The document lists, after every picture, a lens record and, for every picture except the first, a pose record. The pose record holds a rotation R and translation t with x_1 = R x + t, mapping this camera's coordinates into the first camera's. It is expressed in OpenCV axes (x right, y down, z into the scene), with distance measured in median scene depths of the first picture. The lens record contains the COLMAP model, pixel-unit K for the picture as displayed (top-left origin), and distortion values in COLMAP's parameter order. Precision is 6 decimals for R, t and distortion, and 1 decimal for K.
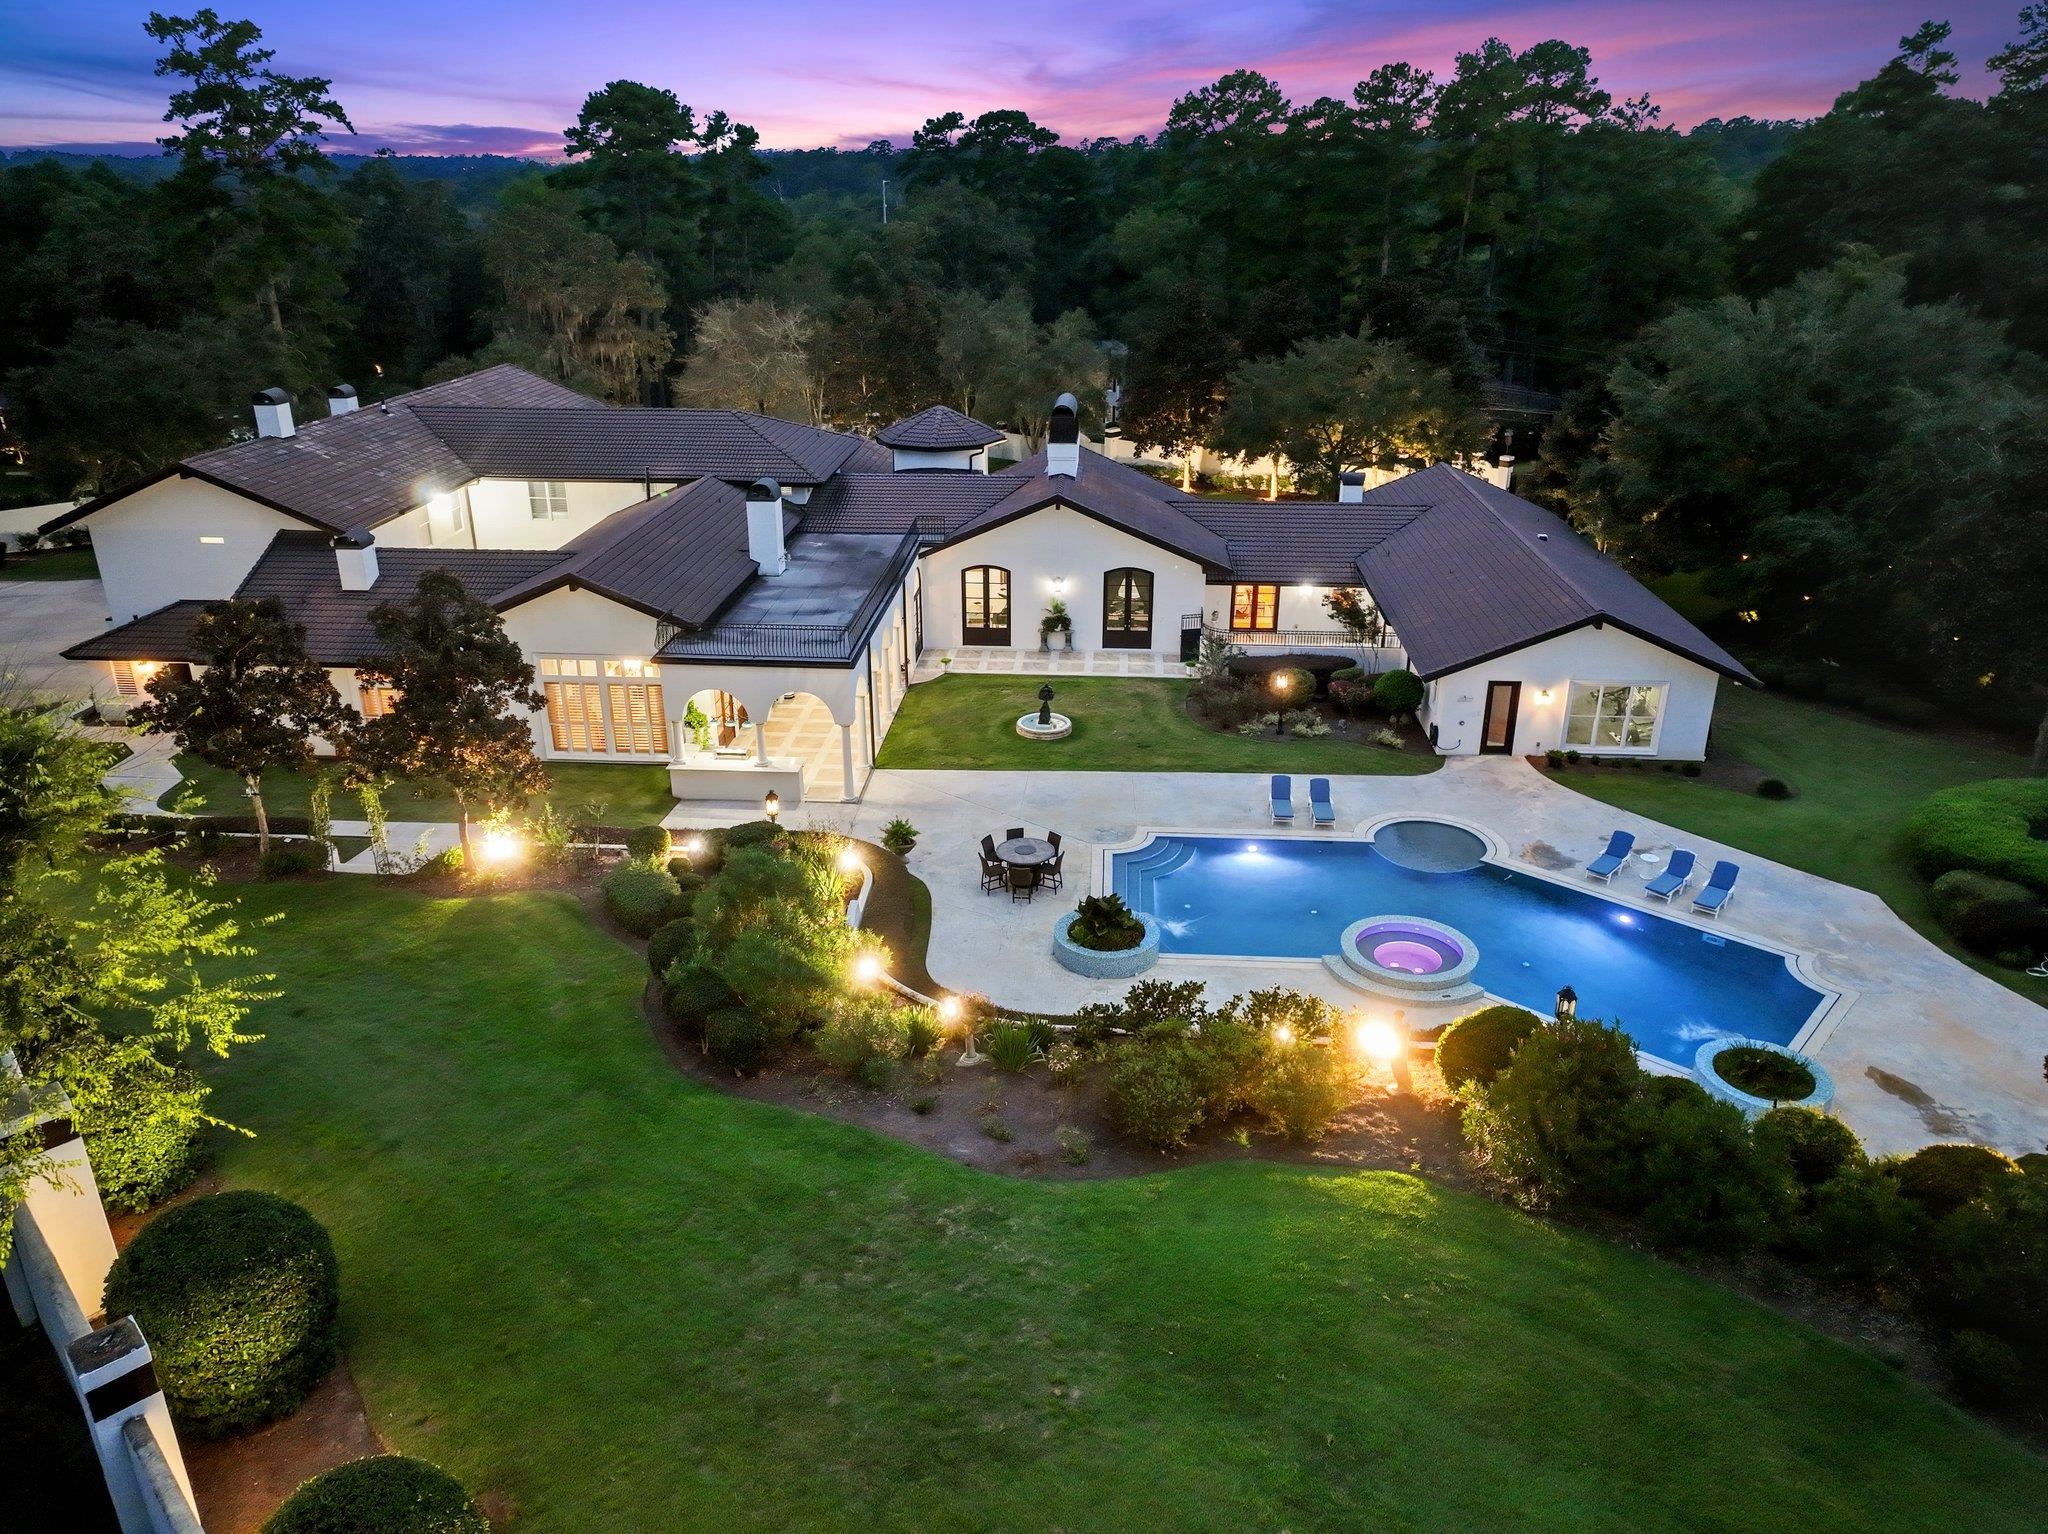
lens RADIAL K [[1446.3, 0, 1024.0], [0, 1446.3, 767.0], [0, 0, 1]] dist [-0.002535, 0.026616]
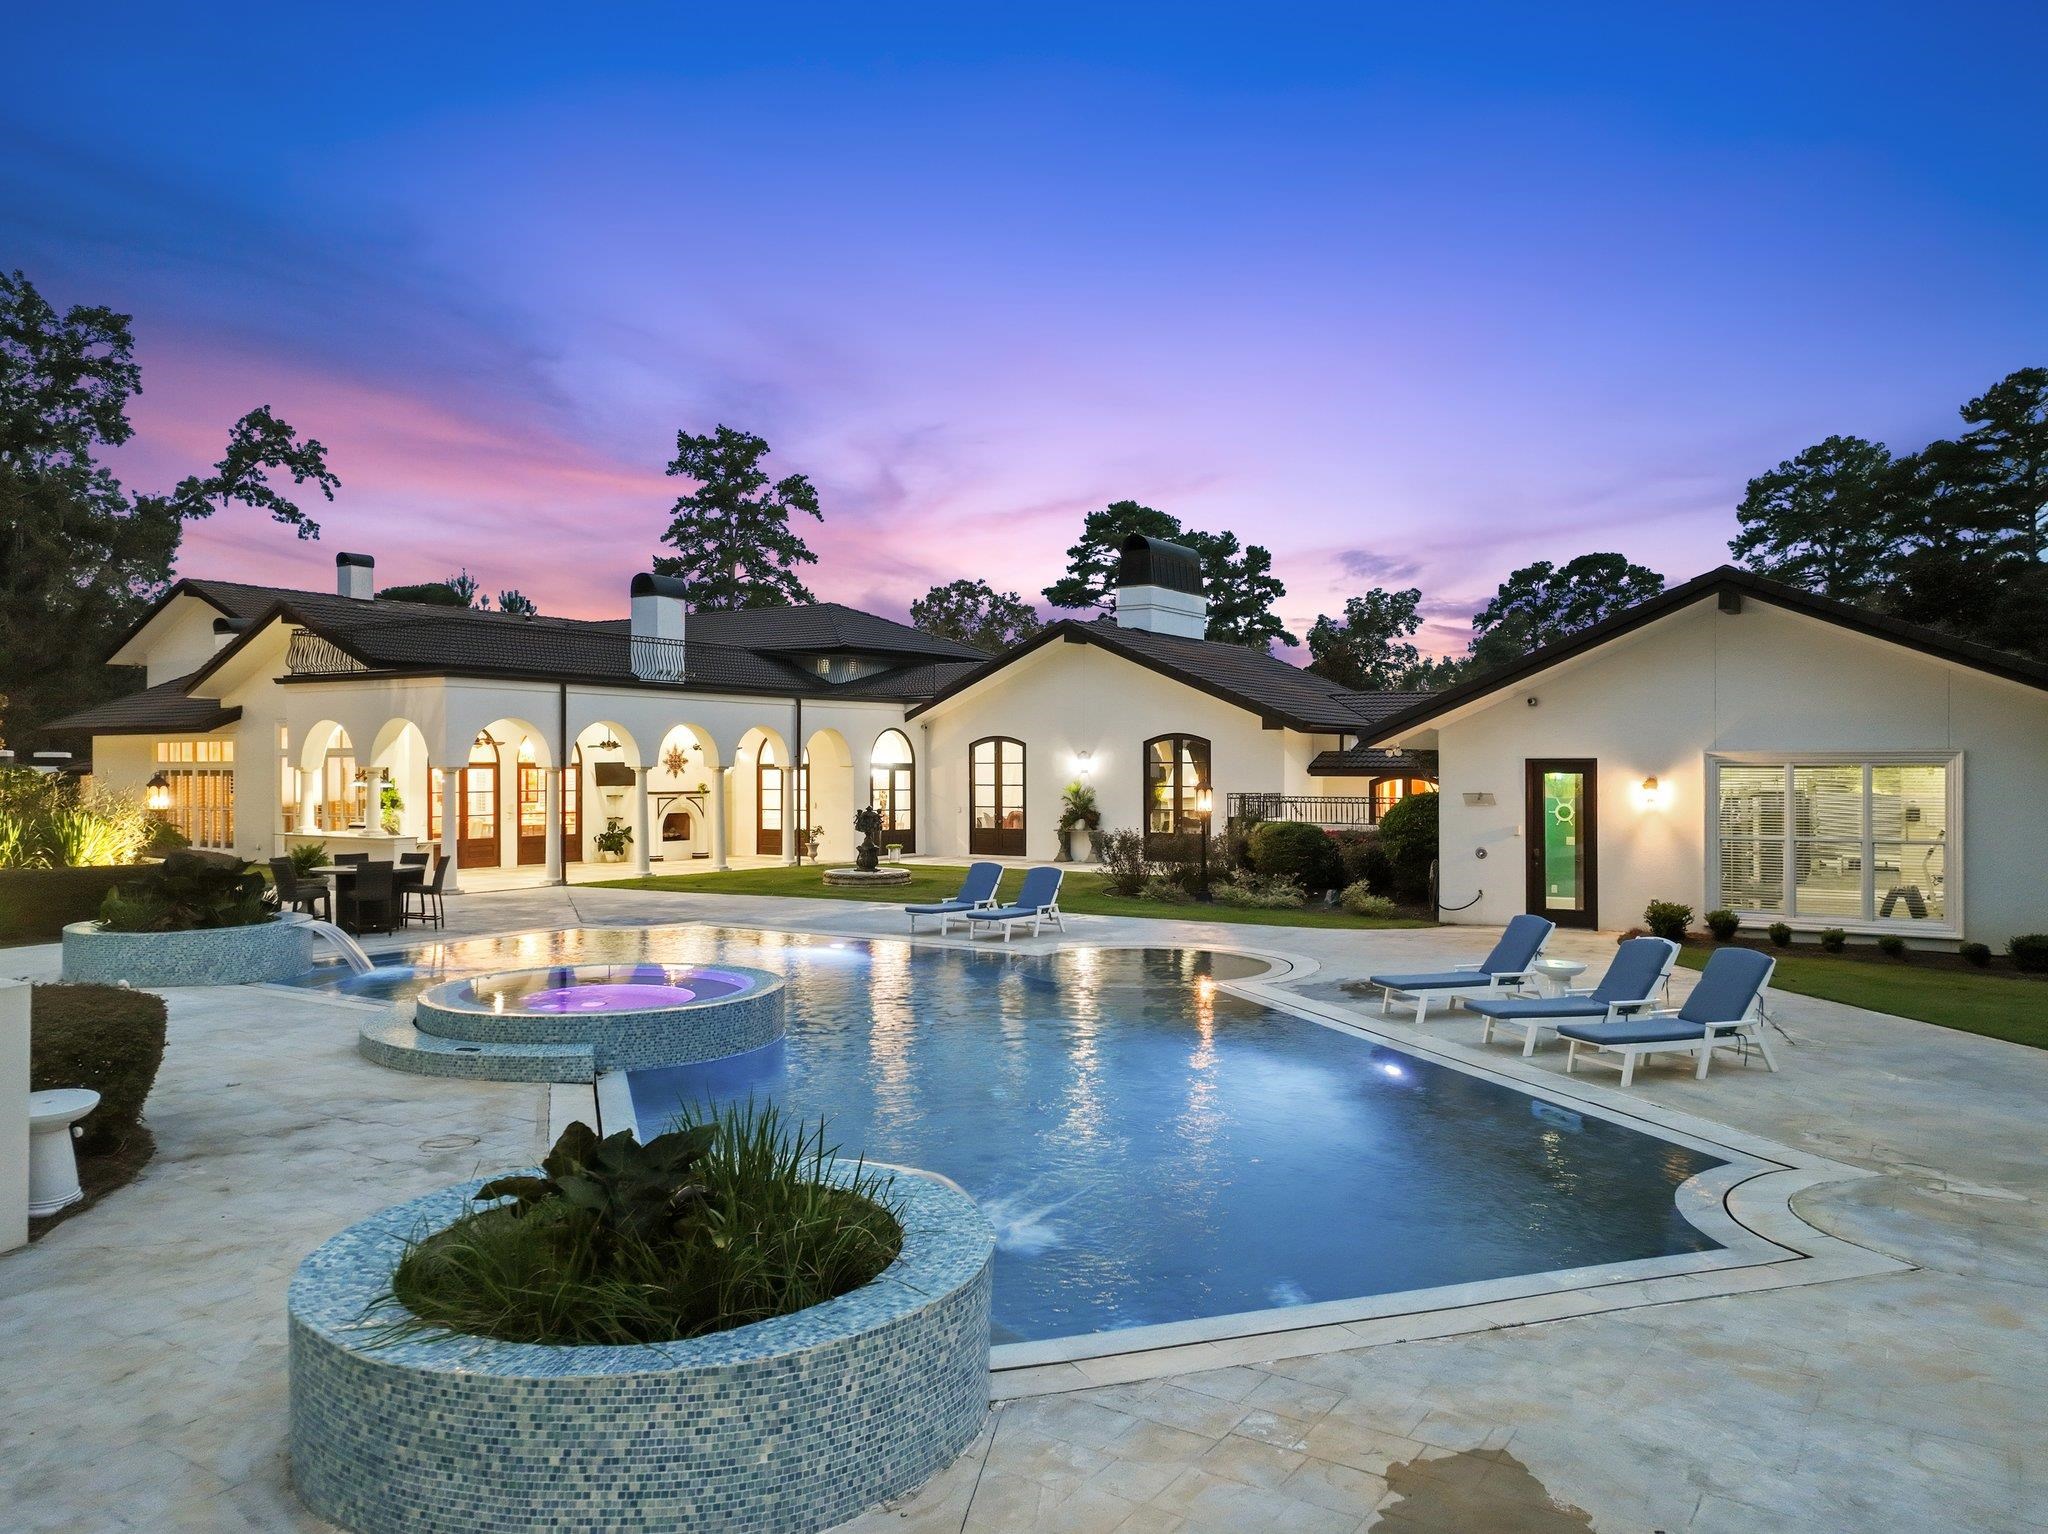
lens RADIAL K [[1446.3, 0, 1024.0], [0, 1446.3, 767.0], [0, 0, 1]] dist [-0.002535, 0.026616]
pose [[0.870334, -0.000352, -0.492462, 0.333636], [-0.187704, 0.924274, -0.332392, 0.108152], [0.455287, 0.381729, 0.804361, 0.435033]]
